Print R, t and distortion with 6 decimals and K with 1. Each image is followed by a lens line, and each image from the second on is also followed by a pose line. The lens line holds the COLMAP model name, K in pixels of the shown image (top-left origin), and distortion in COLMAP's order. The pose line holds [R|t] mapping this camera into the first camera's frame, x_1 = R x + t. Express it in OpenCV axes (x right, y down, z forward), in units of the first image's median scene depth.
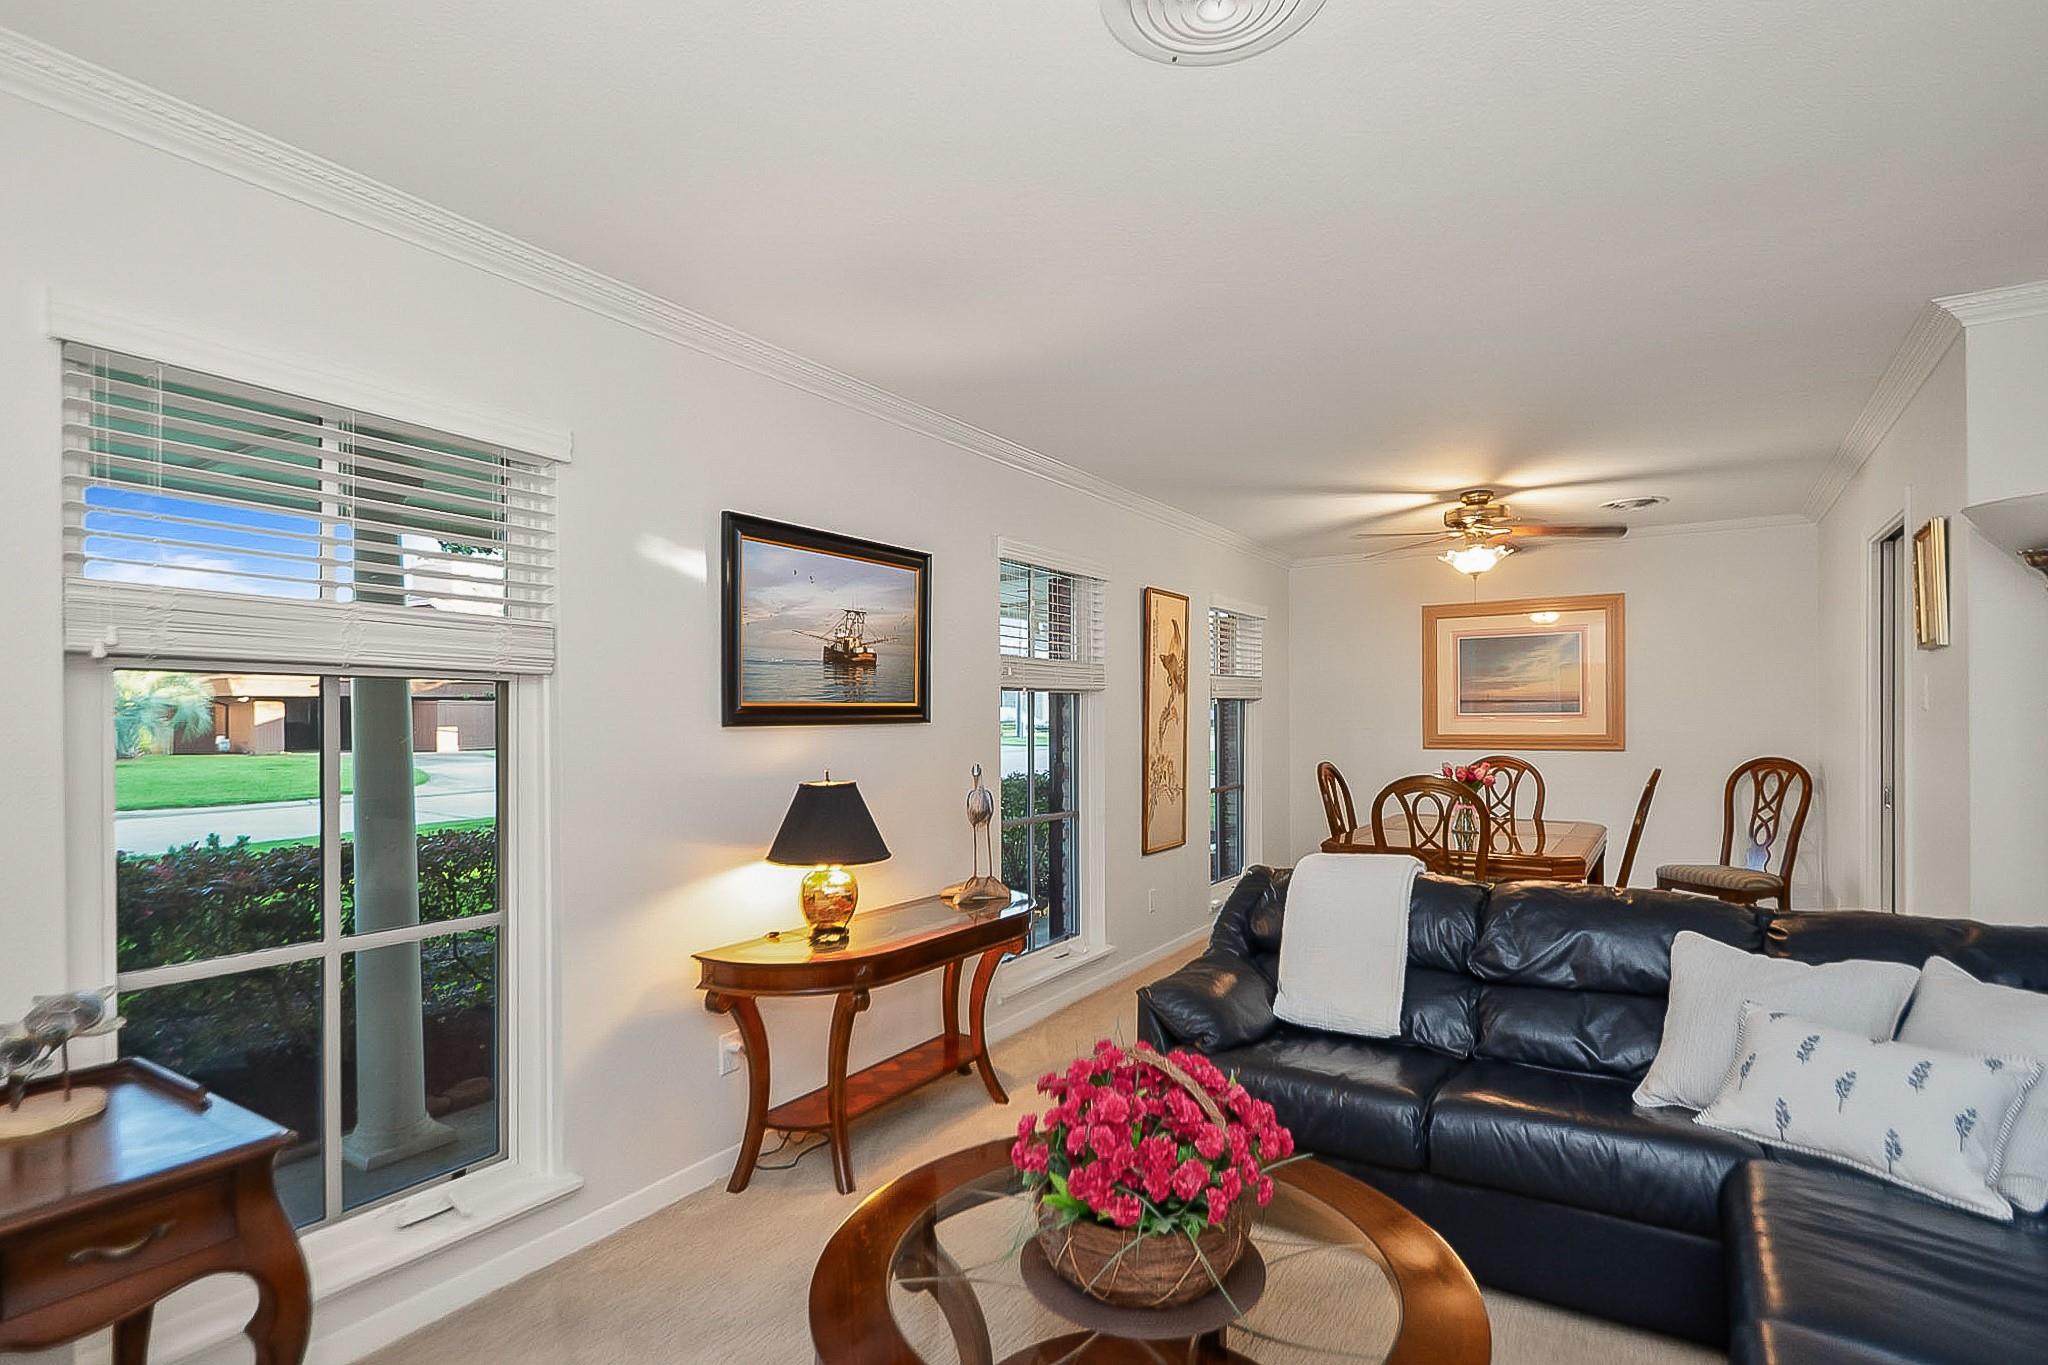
lens RADIAL K [[924.8, 0, 1089.8], [0, 924.8, 718.5], [0, 0, 1]] dist [0.005681, 0.000852]
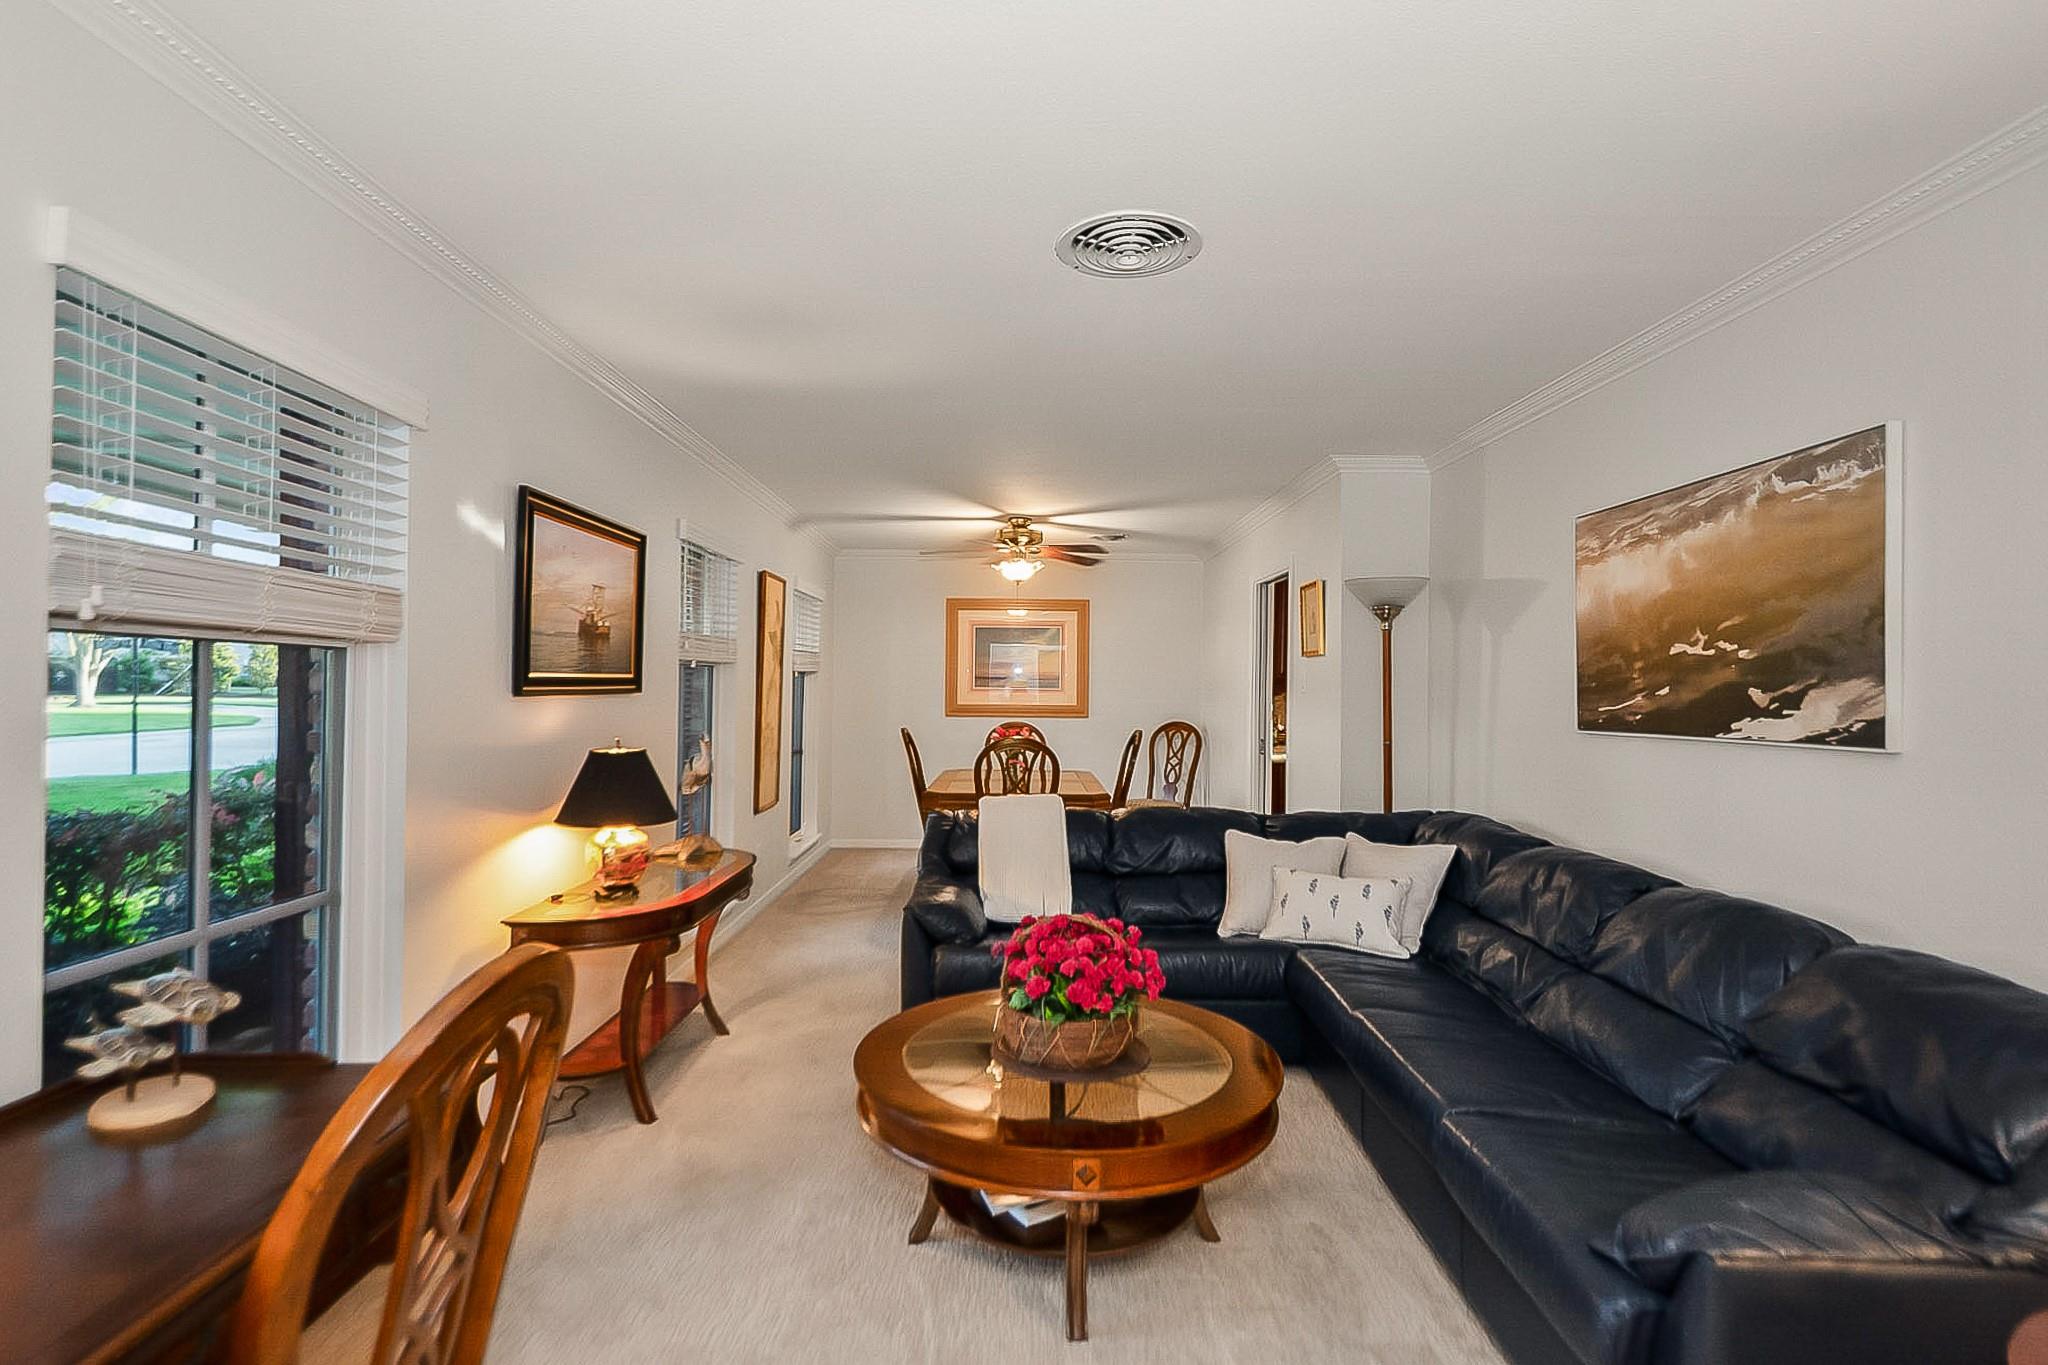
lens RADIAL K [[917.1, 0, 970.9], [0, 917.1, 679.5], [0, 0, 1]] dist [0.013256, -0.007134]
pose [[0.864182, 0.017928, 0.502859, -0.270035], [-0.014366, 0.999837, -0.010957, -0.003410], [-0.502973, 0.002244, 0.864299, -0.072417]]
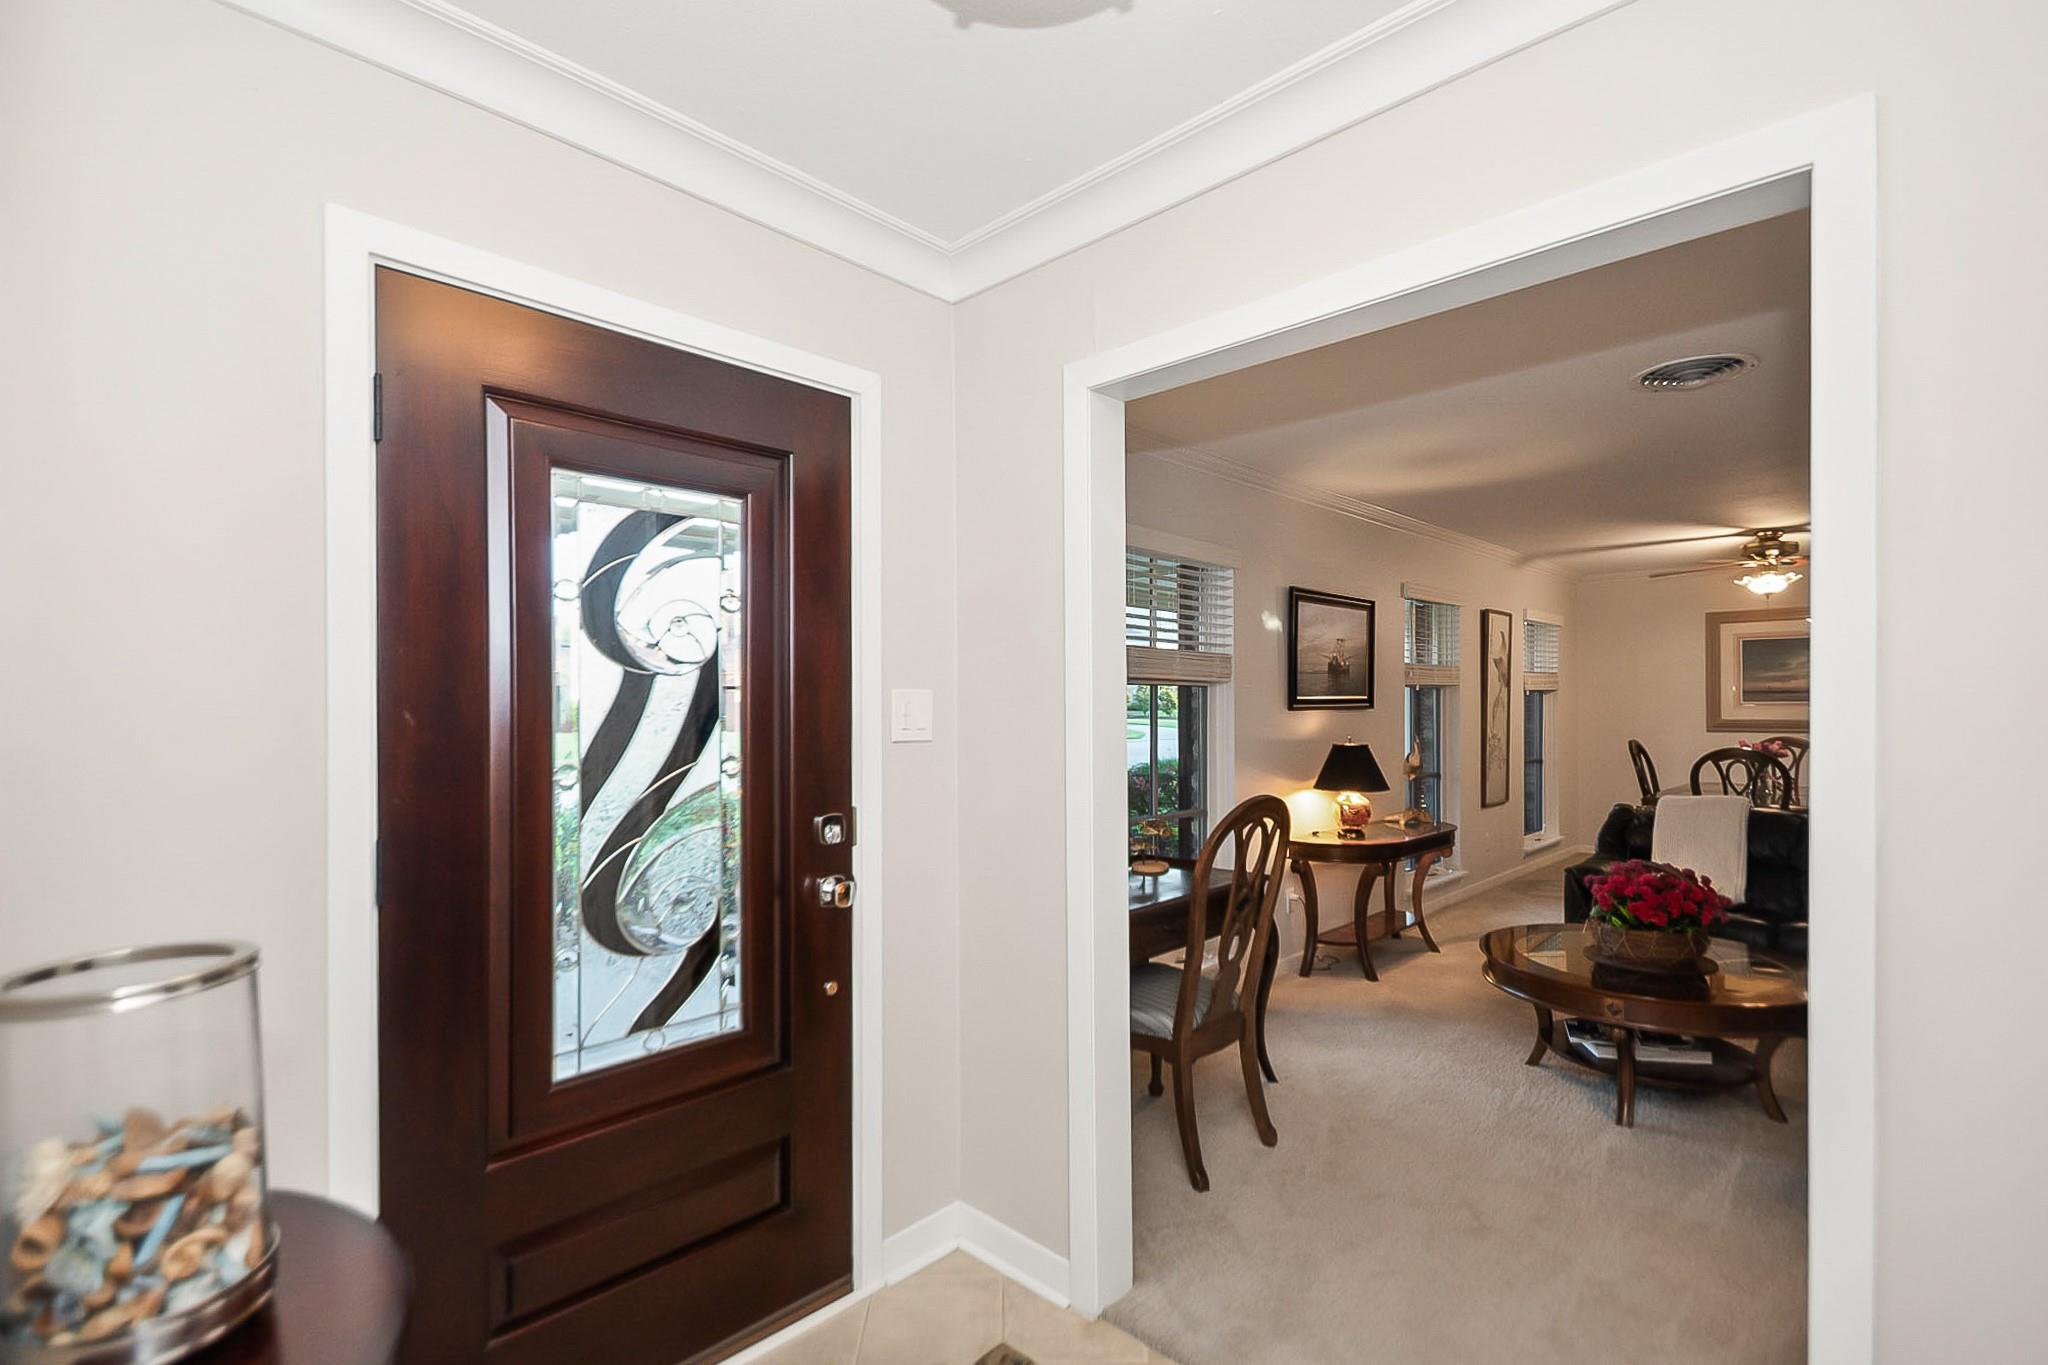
lens RADIAL K [[917.1, 0, 1050.5], [0, 917.1, 697.8], [0, 0, 1]] dist [0.013256, -0.007134]
pose [[0.975575, 0.000671, -0.219666, -0.260197], [-0.002221, 0.999974, -0.006812, -0.001505], [0.219656, 0.007134, 0.975551, -0.443214]]
